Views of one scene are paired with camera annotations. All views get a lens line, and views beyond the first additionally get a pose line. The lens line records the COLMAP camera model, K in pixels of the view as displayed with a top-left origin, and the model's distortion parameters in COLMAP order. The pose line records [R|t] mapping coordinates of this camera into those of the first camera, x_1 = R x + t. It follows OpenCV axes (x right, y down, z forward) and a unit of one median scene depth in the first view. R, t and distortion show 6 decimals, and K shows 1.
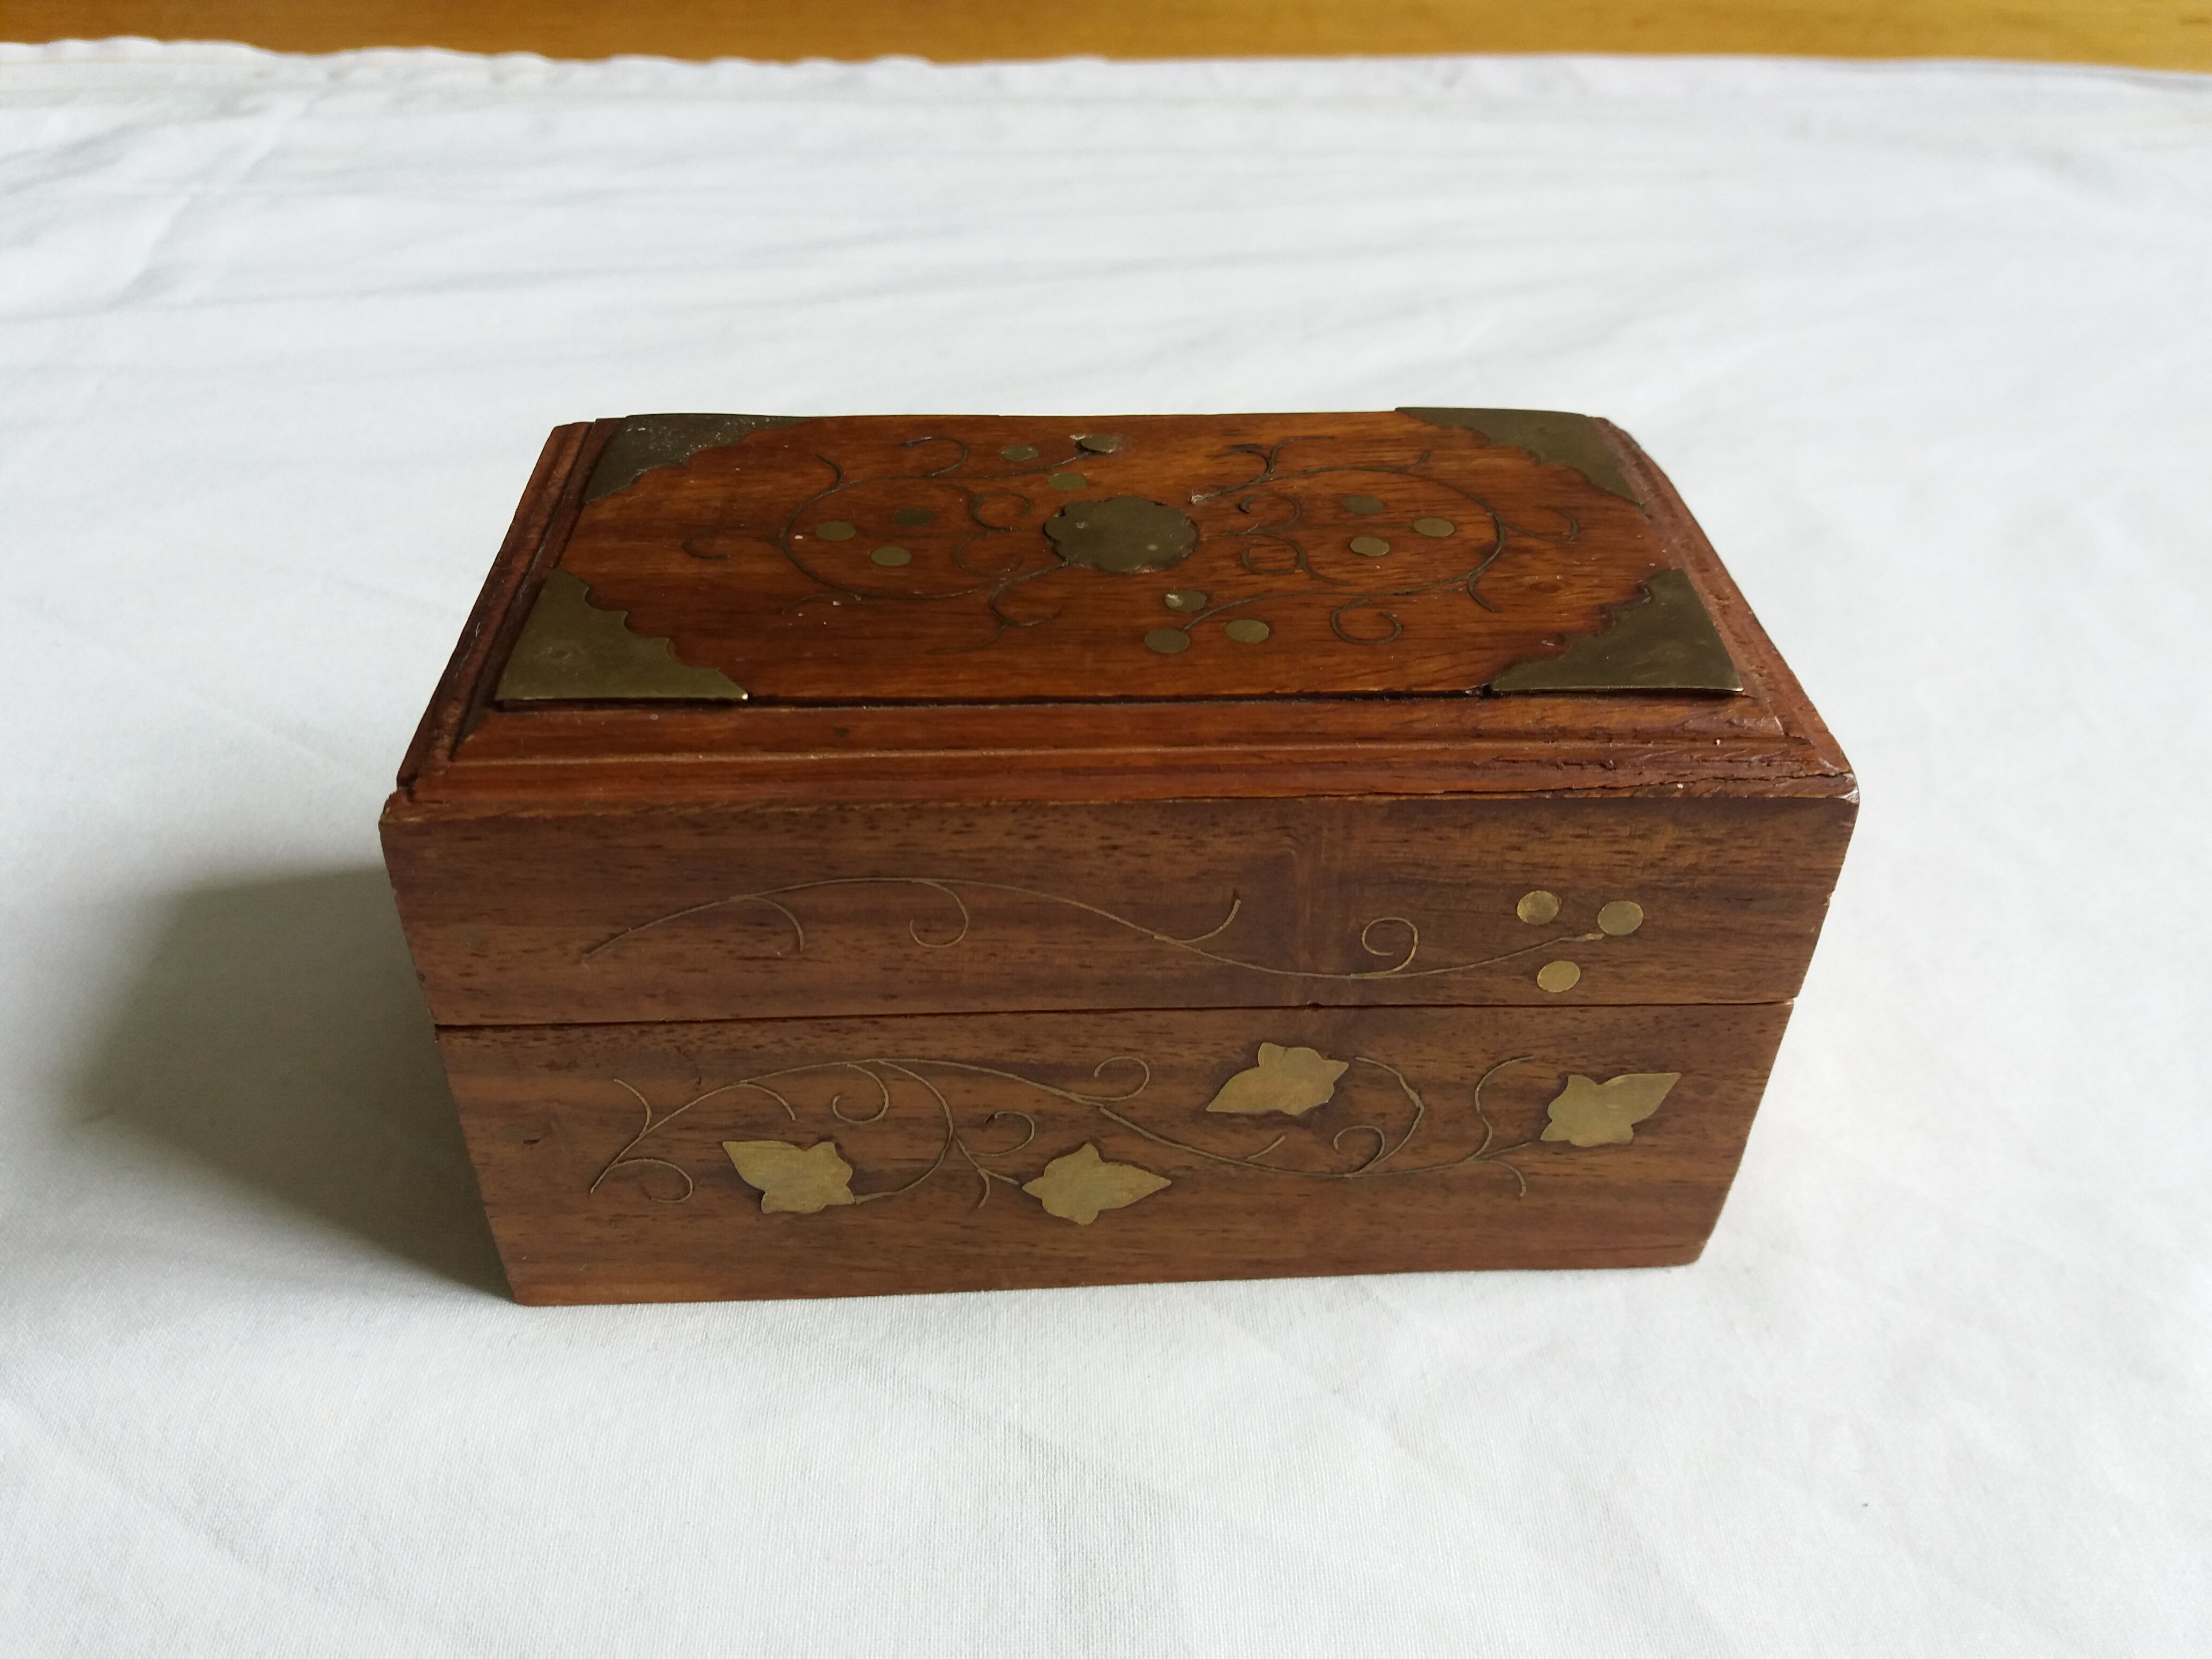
lens RADIAL K [[1835.9, 0, 1106.0], [0, 1835.9, 829.5], [0, 0, 1]] dist [0.237319, -0.821362]
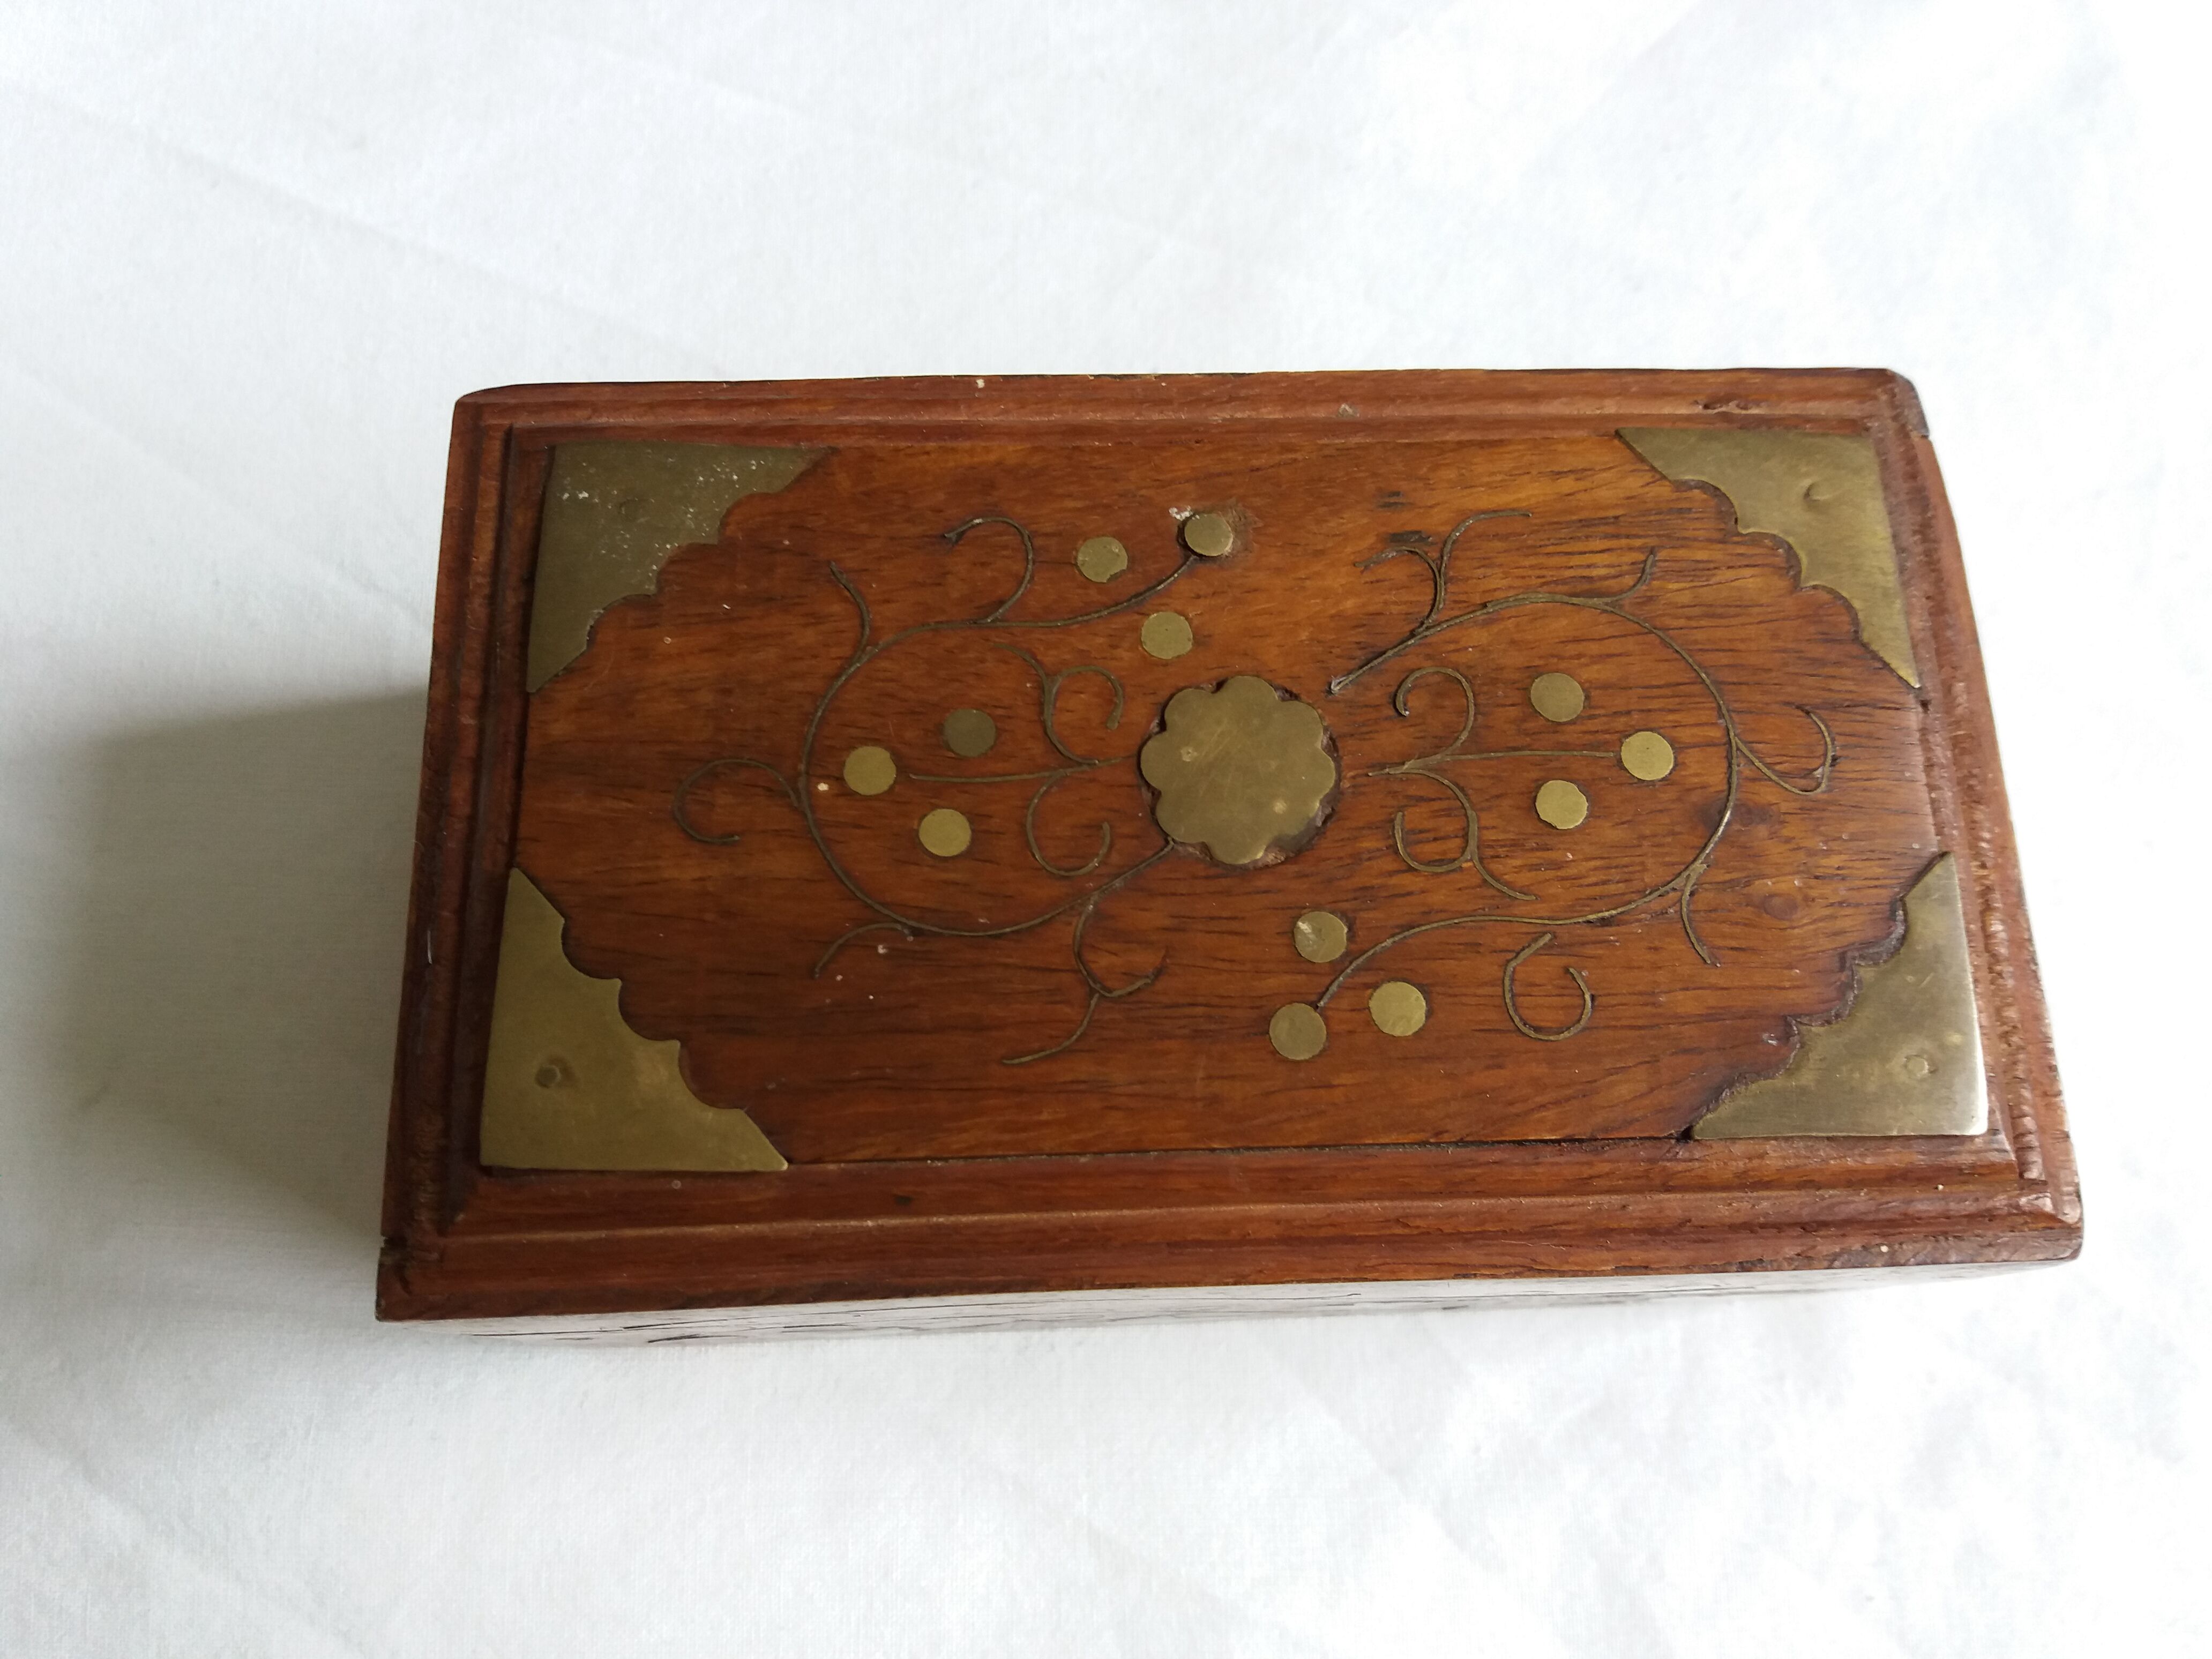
lens RADIAL K [[1841.6, 0, 1106.0], [0, 1841.6, 829.5], [0, 0, 1]] dist [0.180813, -0.569492]
pose [[0.999644, 0.017814, 0.019886, -0.065835], [-0.026007, 0.818192, 0.574356, -0.613355], [-0.006039, -0.574668, 0.818364, 0.377108]]
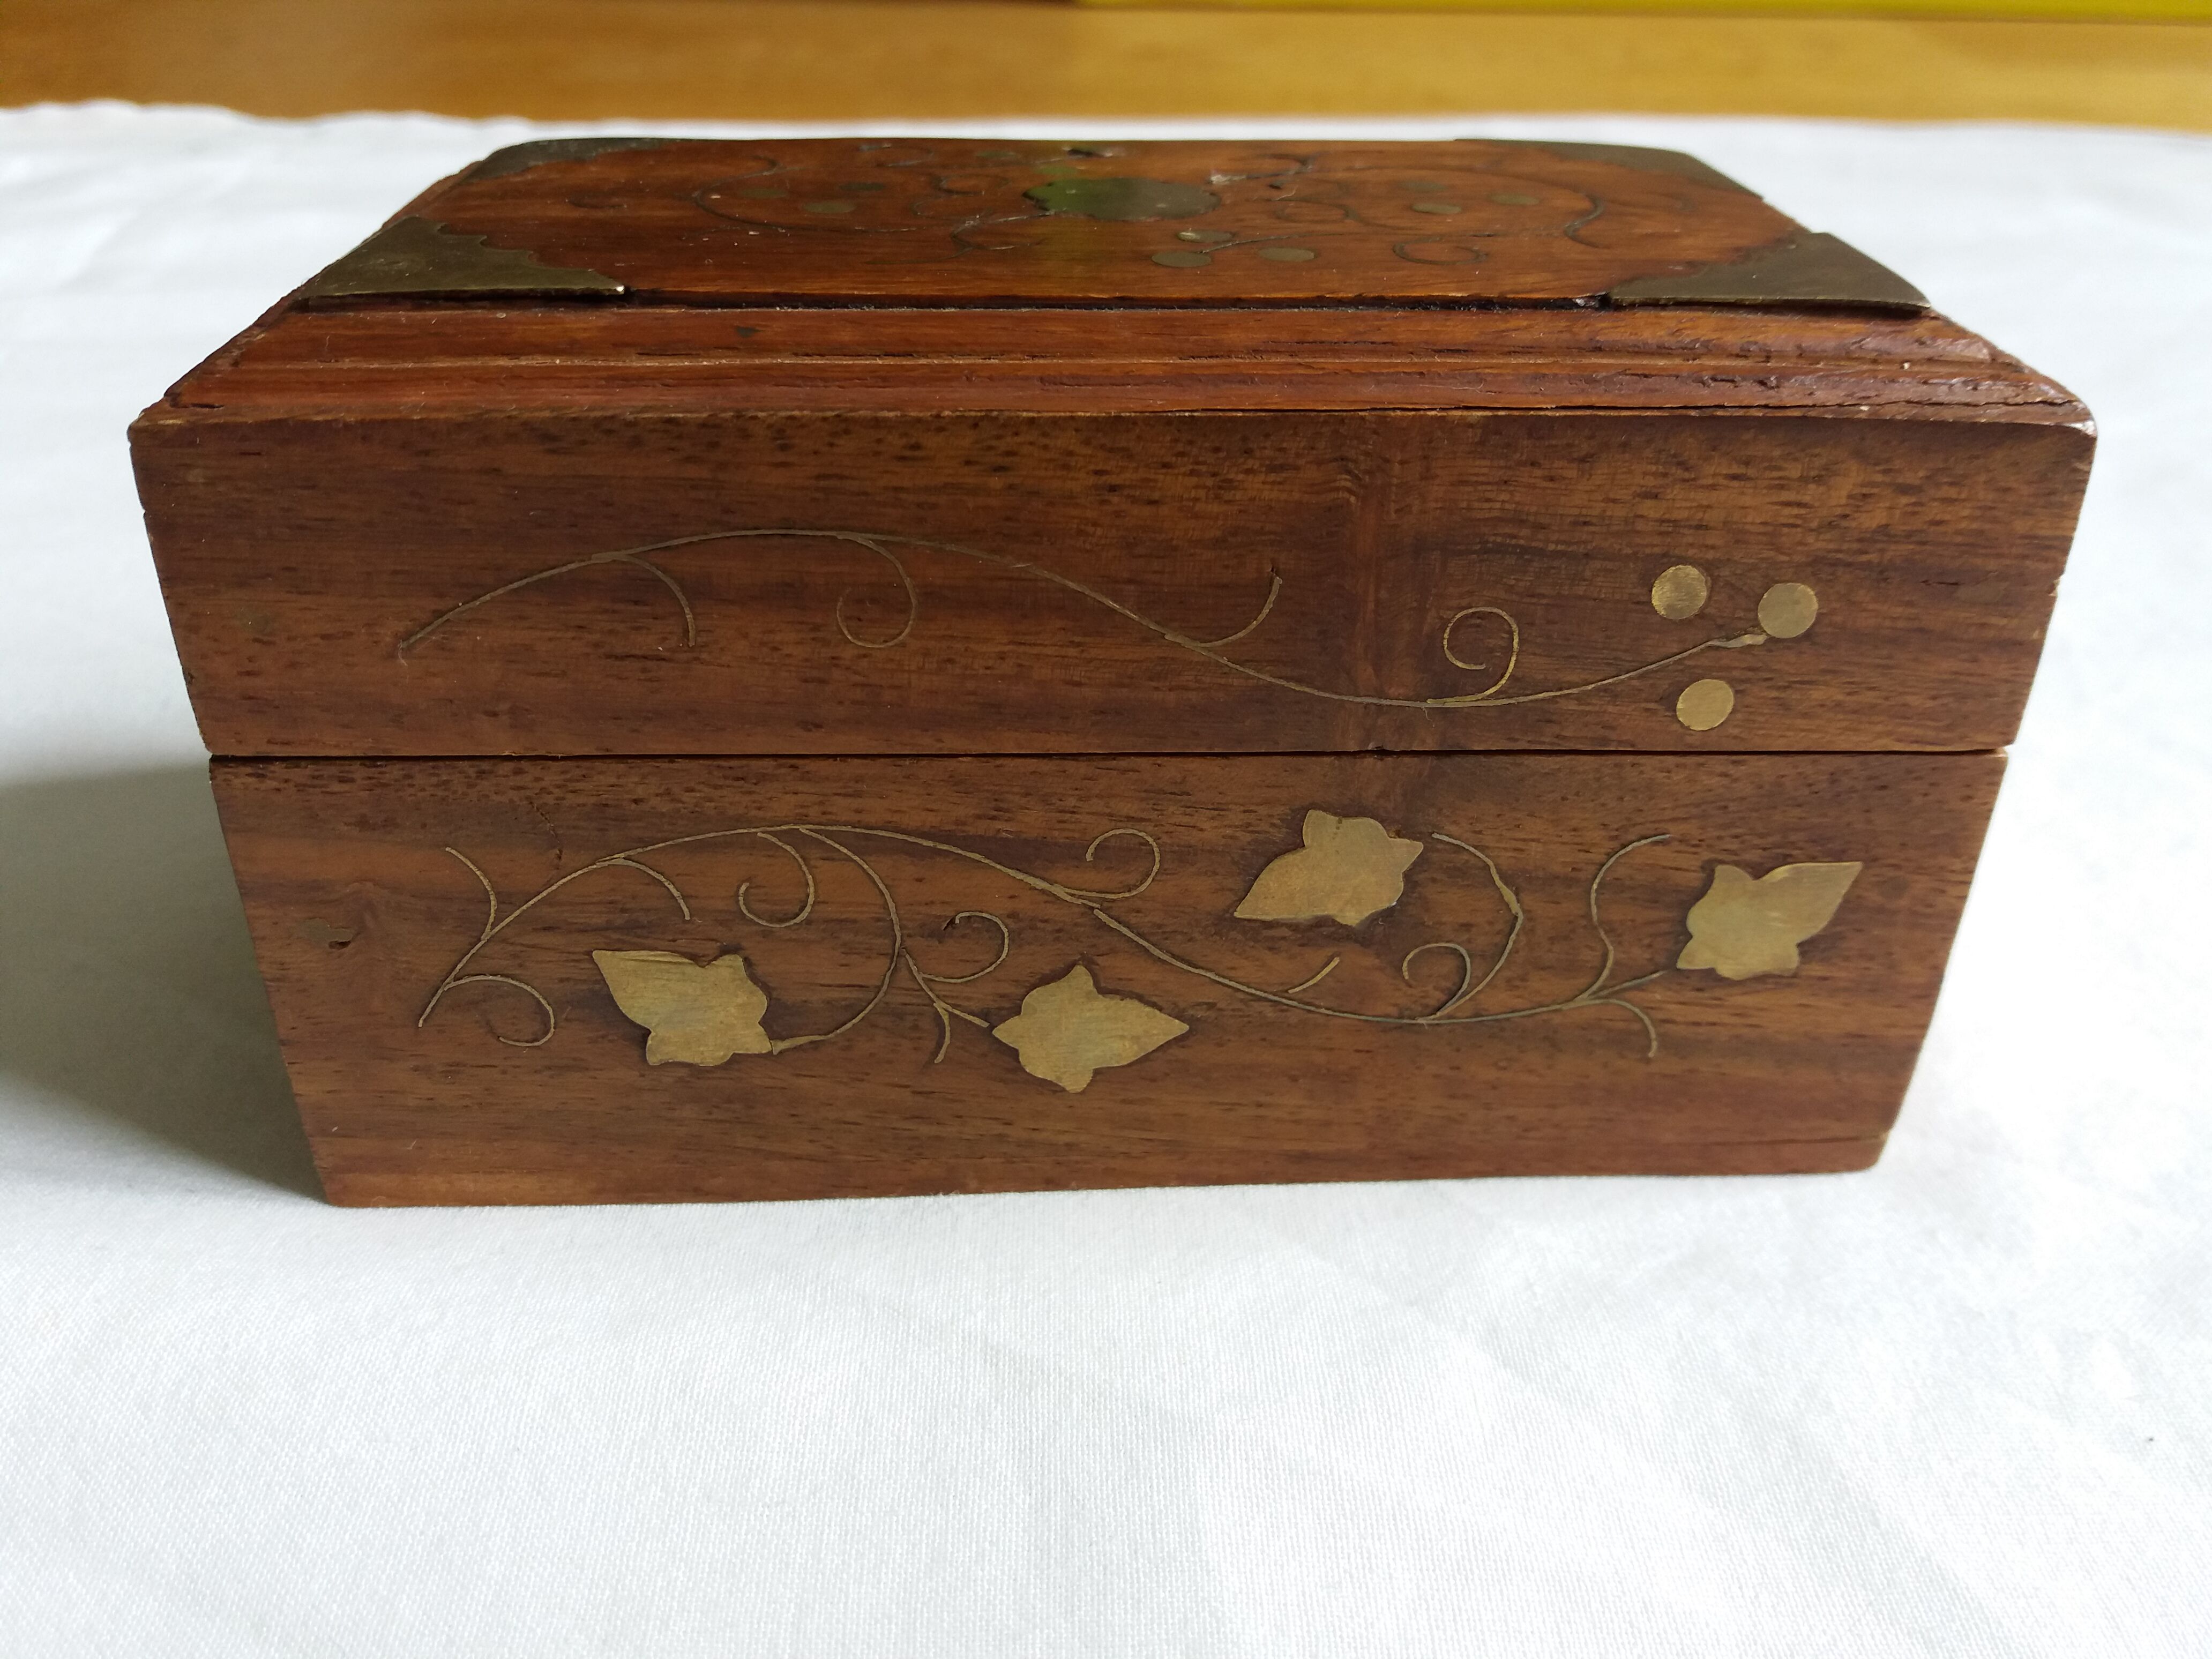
lens RADIAL K [[1835.9, 0, 1106.0], [0, 1835.9, 829.5], [0, 0, 1]] dist [0.237319, -0.821362]
pose [[0.999977, 0.000253, -0.006805, 0.006898], [-0.001164, 0.990961, -0.134144, 0.226563], [0.006710, 0.134149, 0.990938, 0.255327]]
